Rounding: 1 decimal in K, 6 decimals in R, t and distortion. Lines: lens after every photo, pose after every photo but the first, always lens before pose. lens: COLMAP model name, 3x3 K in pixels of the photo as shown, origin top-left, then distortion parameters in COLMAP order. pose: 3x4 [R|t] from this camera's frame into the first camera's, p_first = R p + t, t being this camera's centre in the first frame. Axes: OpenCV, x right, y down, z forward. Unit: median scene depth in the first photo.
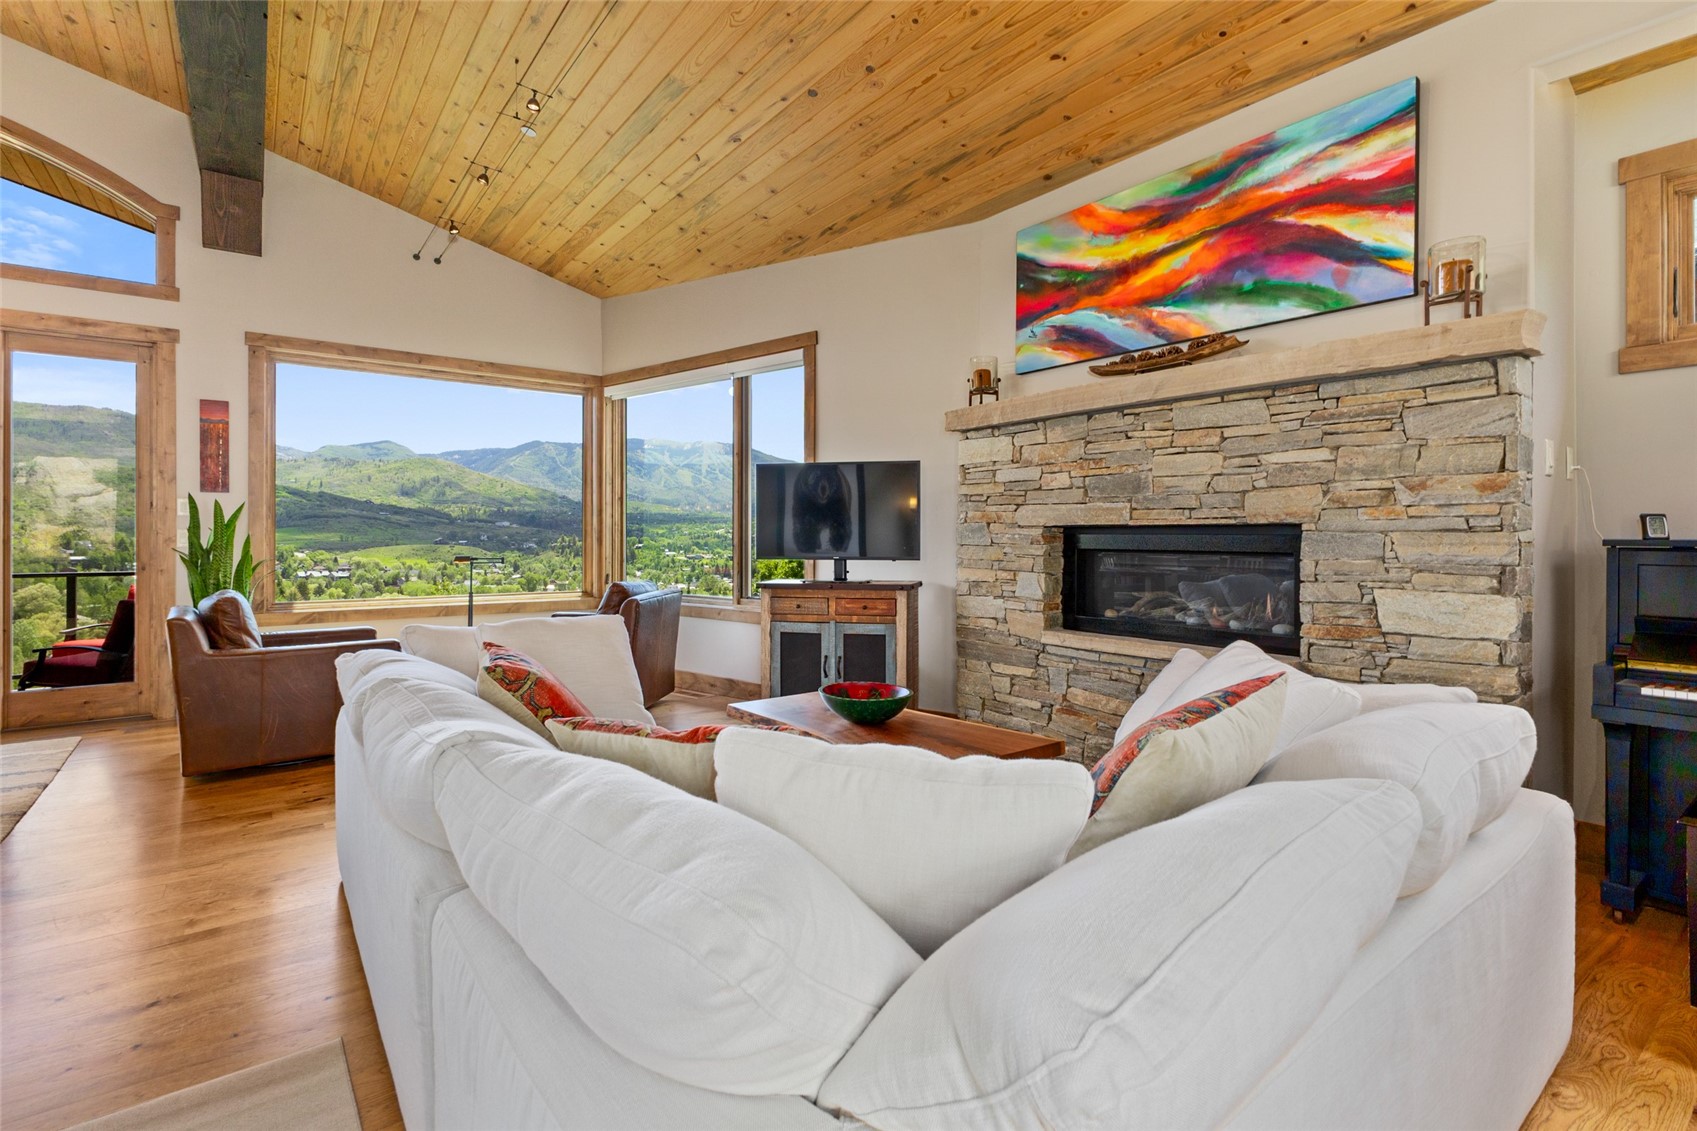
lens RADIAL K [[788.7, 0, 846.1], [0, 788.7, 534.2], [0, 0, 1]] dist [-0.001560, -0.000827]
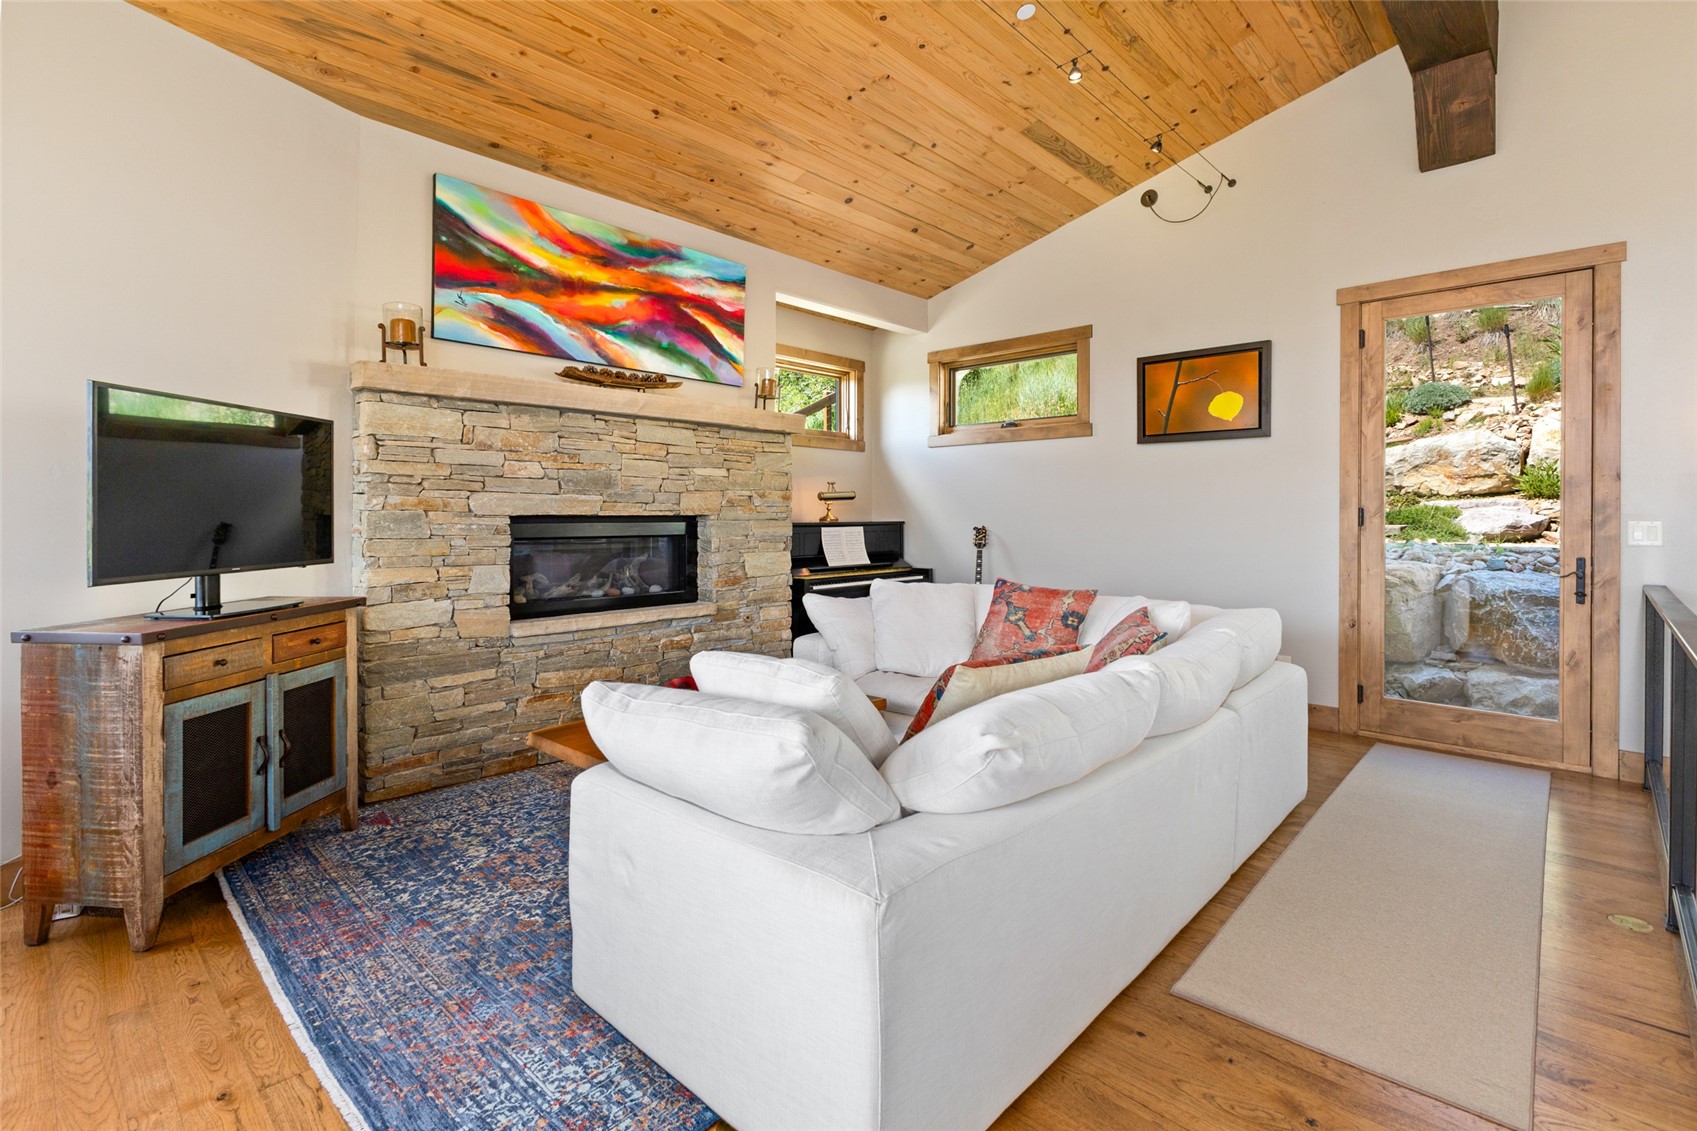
lens RADIAL K [[789.6, 0, 852.3], [0, 789.6, 517.5], [0, 0, 1]] dist [0.000080, -0.000193]
pose [[-0.177308, -0.006638, 0.984133, -0.814229], [-0.001962, 0.999978, 0.006391, -0.015659], [-0.984154, -0.000797, -0.177317, 0.806841]]
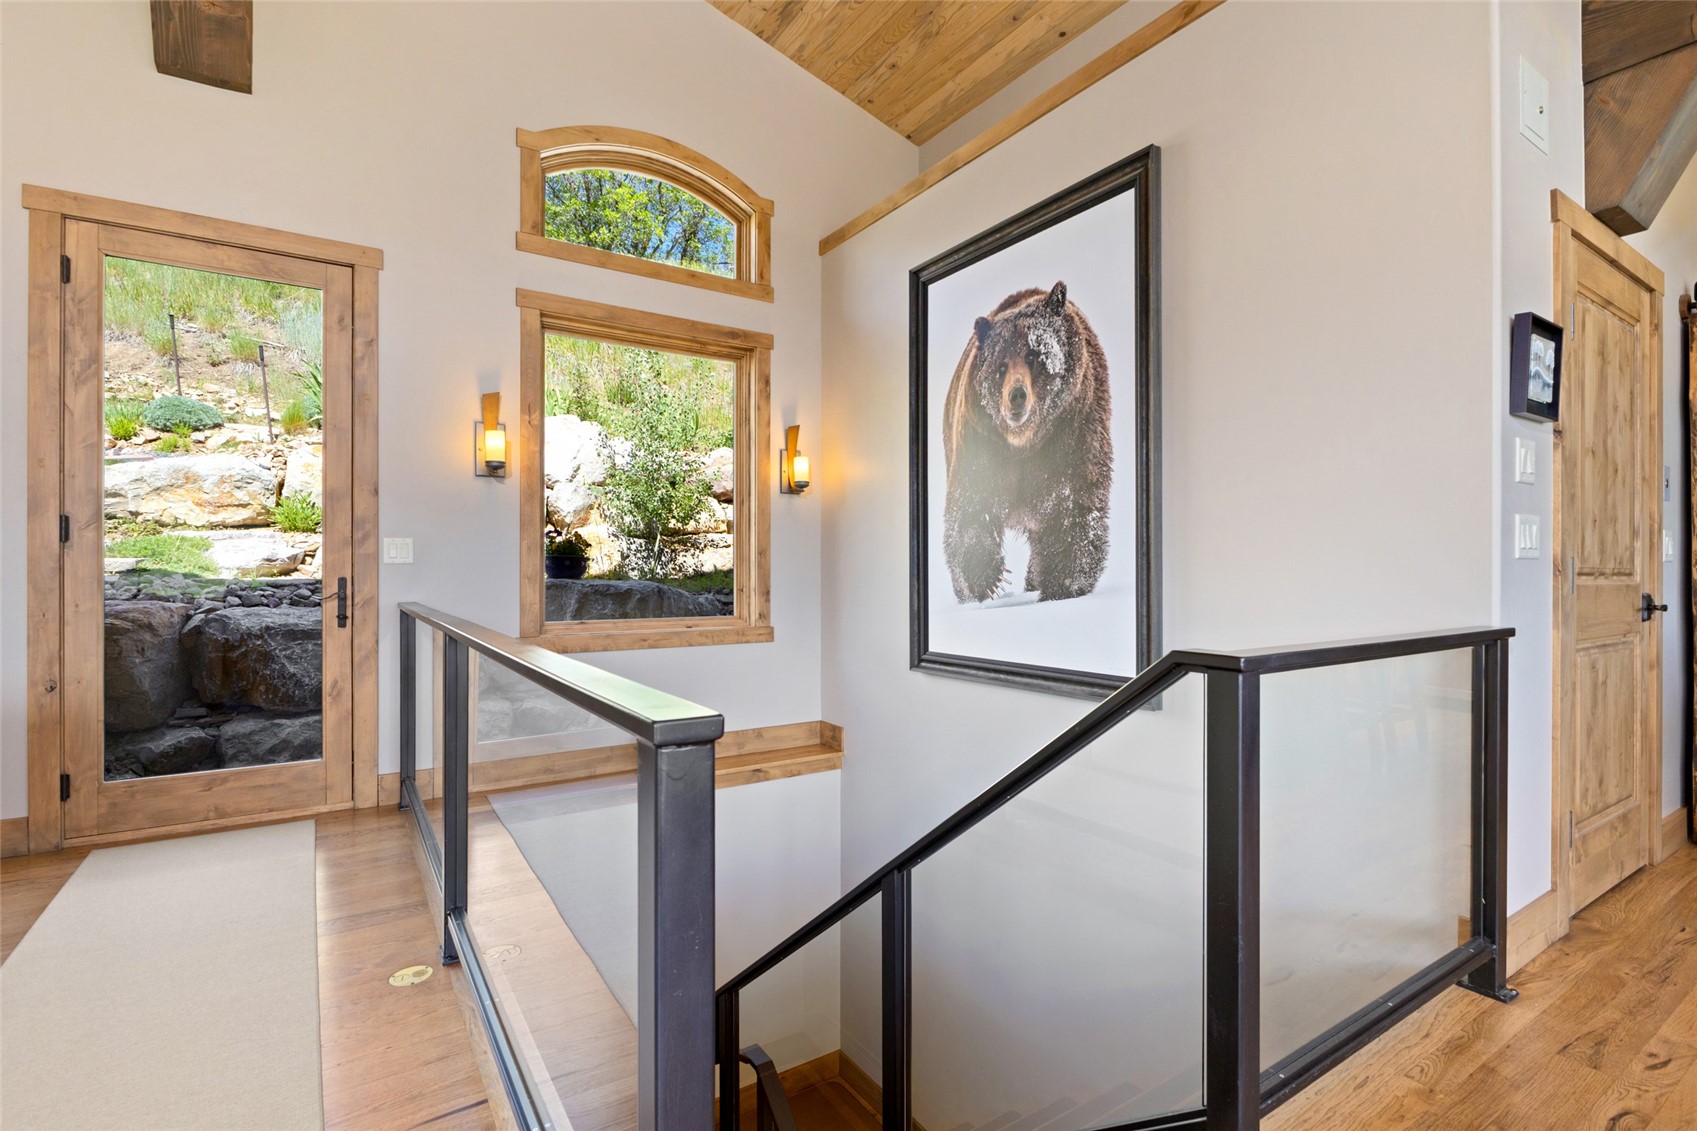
lens RADIAL K [[798.6, 0, 848.5], [0, 798.6, 565.5], [0, 0, 1]] dist [-0.002852, -0.001328]
pose [[-0.998027, -0.000354, 0.062788, -0.639073], [-0.000559, 0.999995, -0.003252, 0.029941], [-0.062786, -0.003280, -0.998022, 0.610308]]
